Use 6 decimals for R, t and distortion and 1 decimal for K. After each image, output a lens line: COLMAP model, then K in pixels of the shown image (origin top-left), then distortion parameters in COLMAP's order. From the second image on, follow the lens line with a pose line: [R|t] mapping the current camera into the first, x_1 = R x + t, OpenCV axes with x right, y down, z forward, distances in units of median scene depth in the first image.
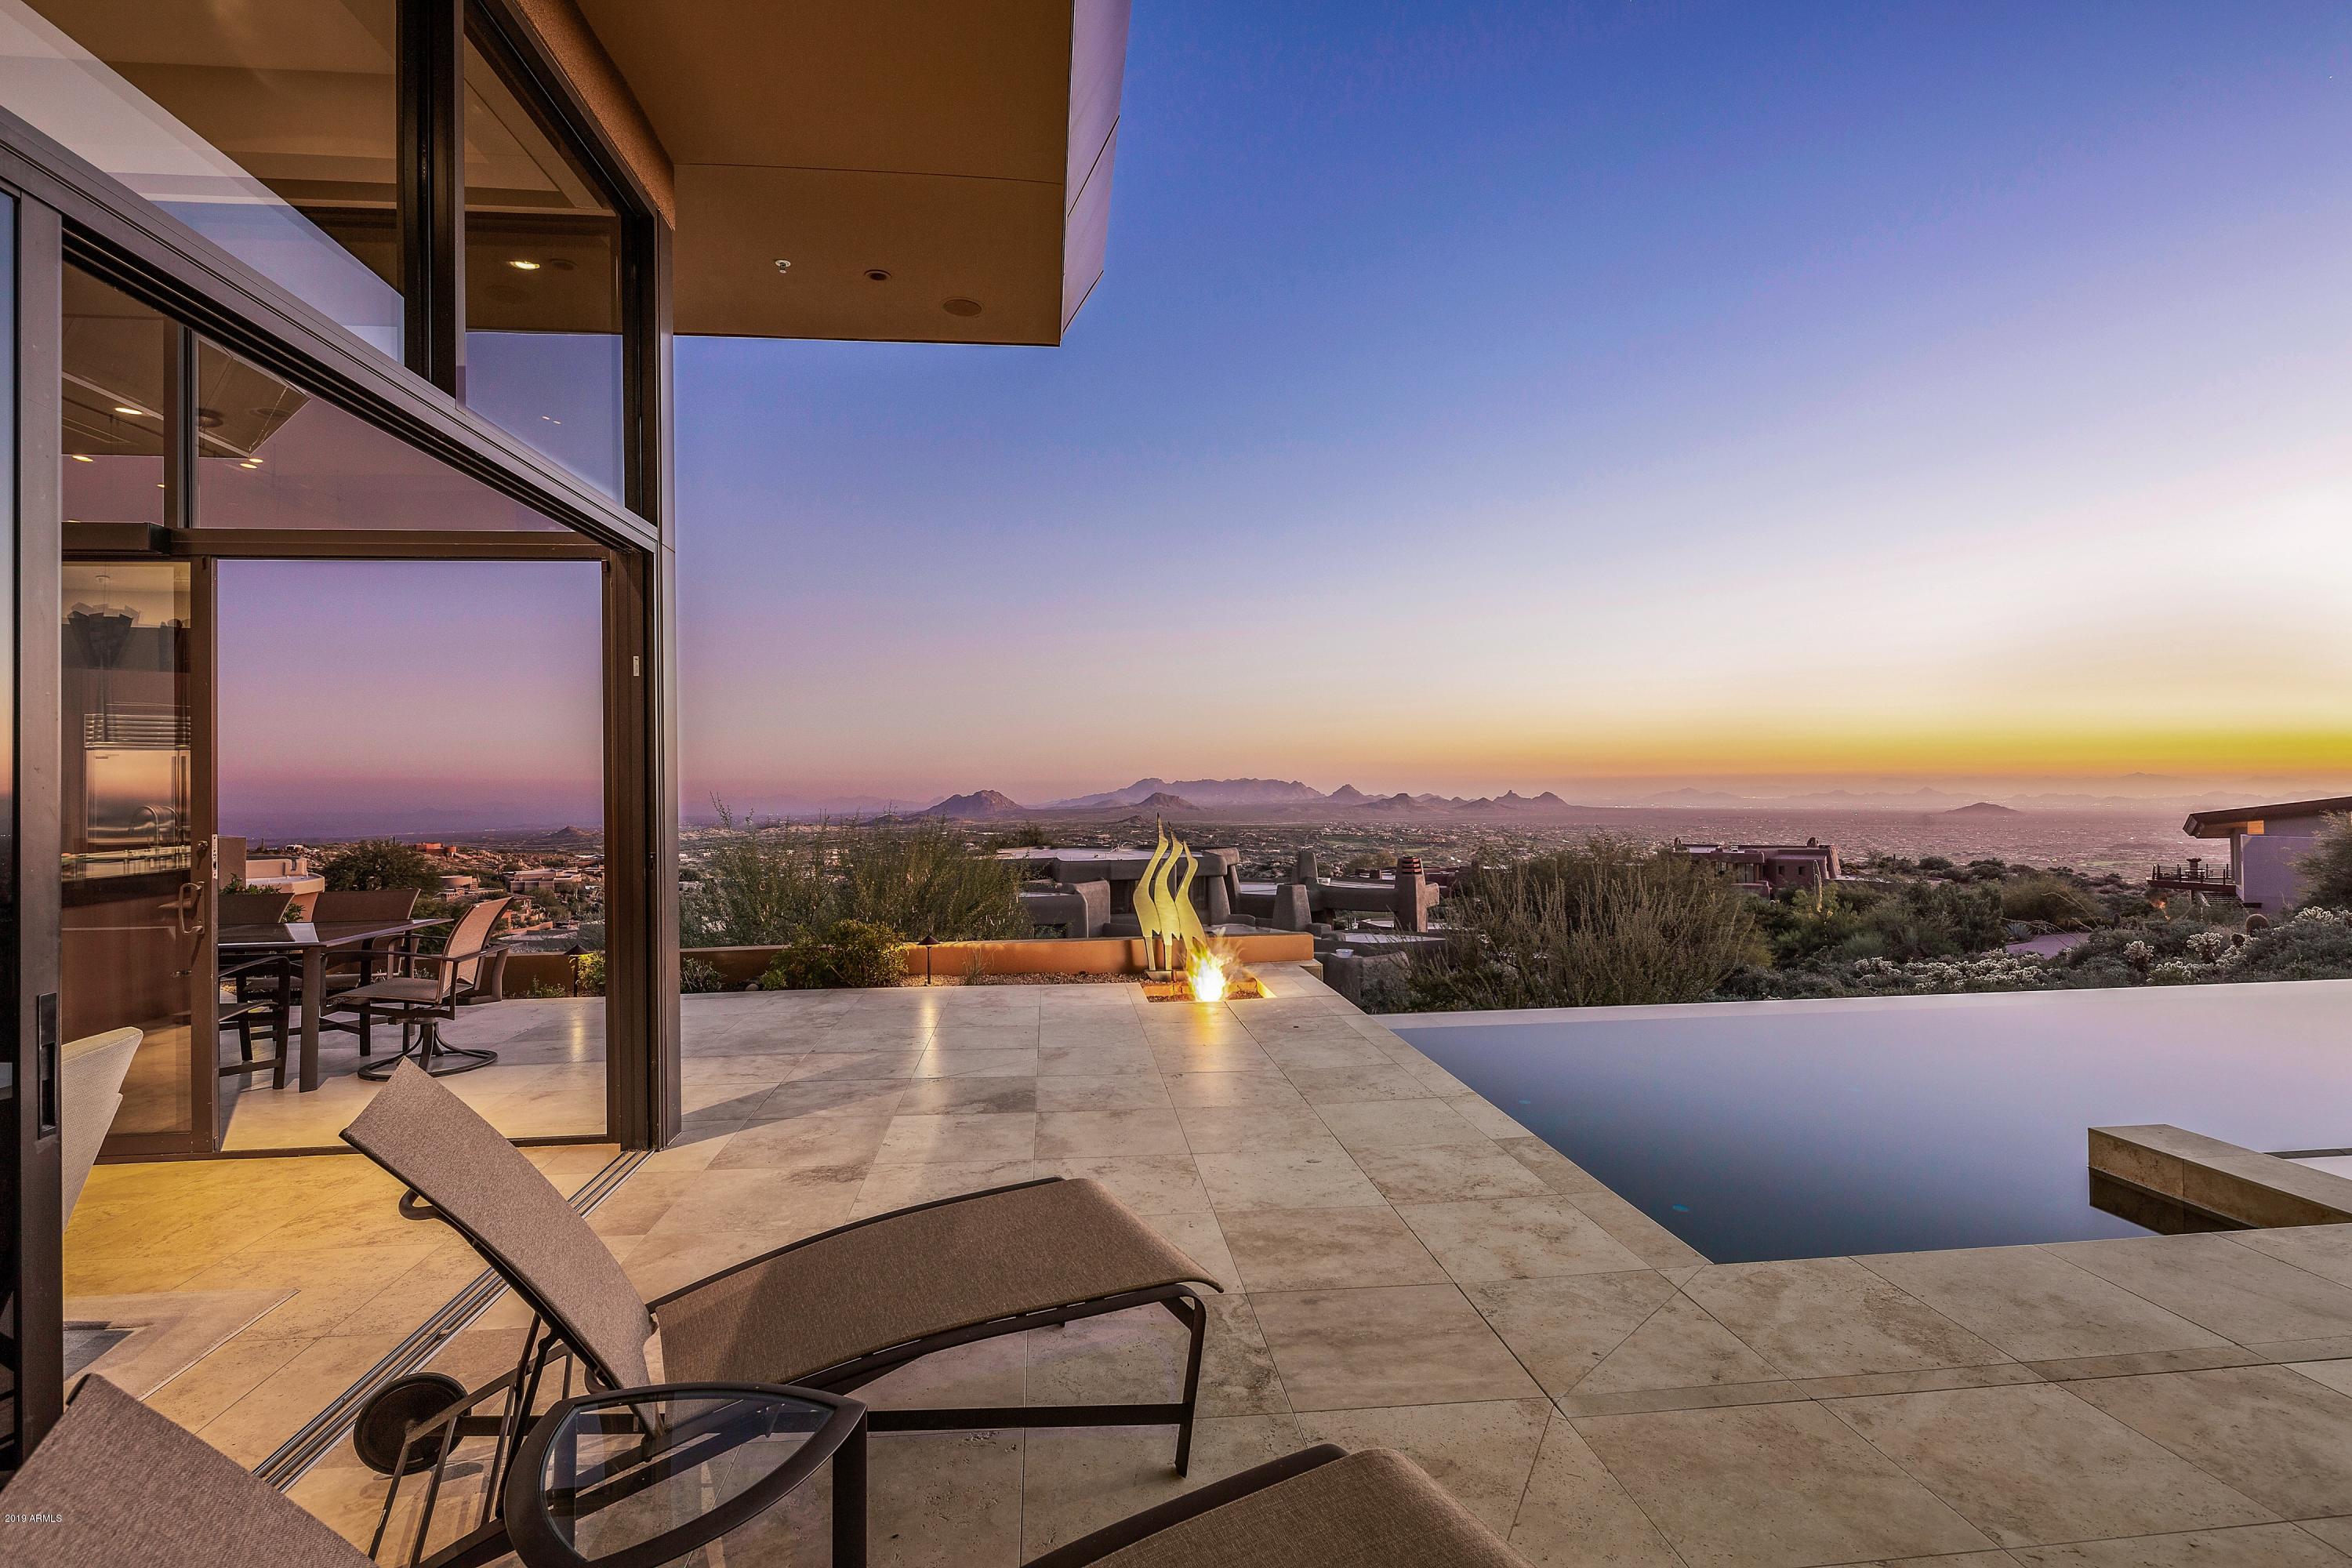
lens RADIAL K [[1142.4, 0, 1176.0], [0, 1142.4, 784.0], [0, 0, 1]] dist [-0.000256, -0.000332]
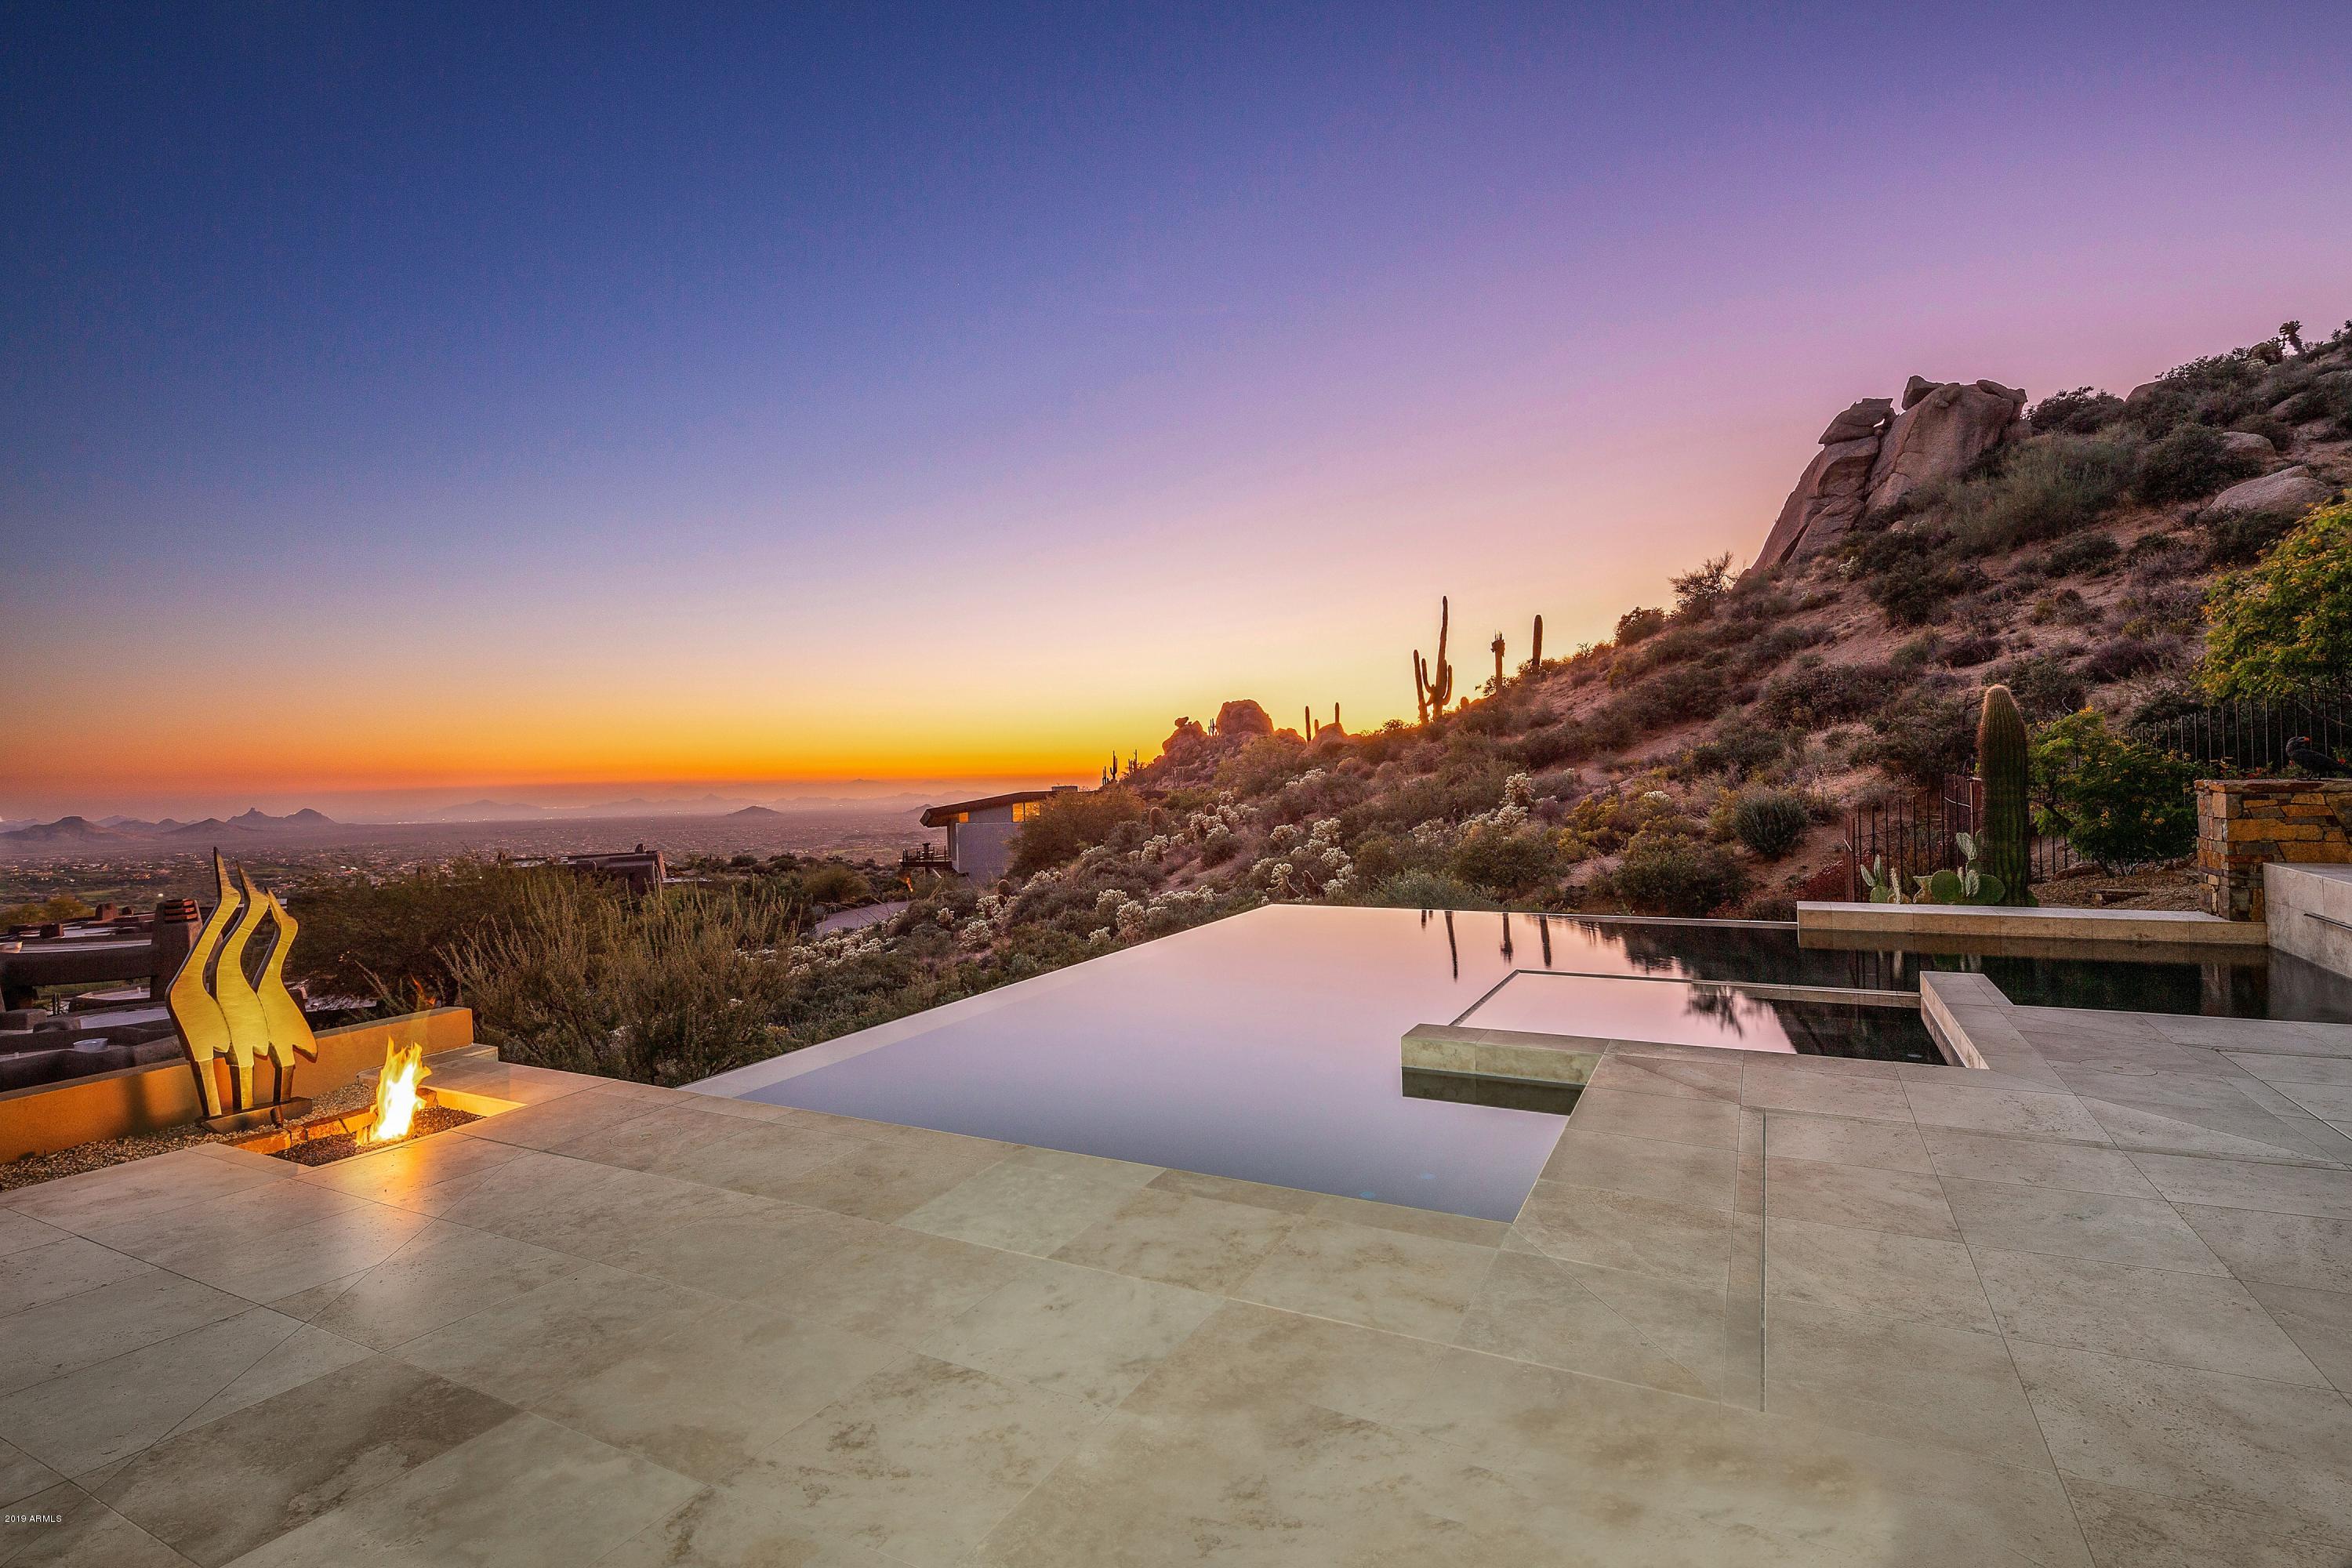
lens RADIAL K [[1126.1, 0, 1176.0], [0, 1126.1, 784.0], [0, 0, 1]] dist [0.004491, 0.000547]
pose [[0.558870, -0.012891, 0.829155, -0.137075], [0.020106, 0.999796, 0.001992, 0.001174], [-0.829011, 0.015558, 0.559015, 0.162943]]
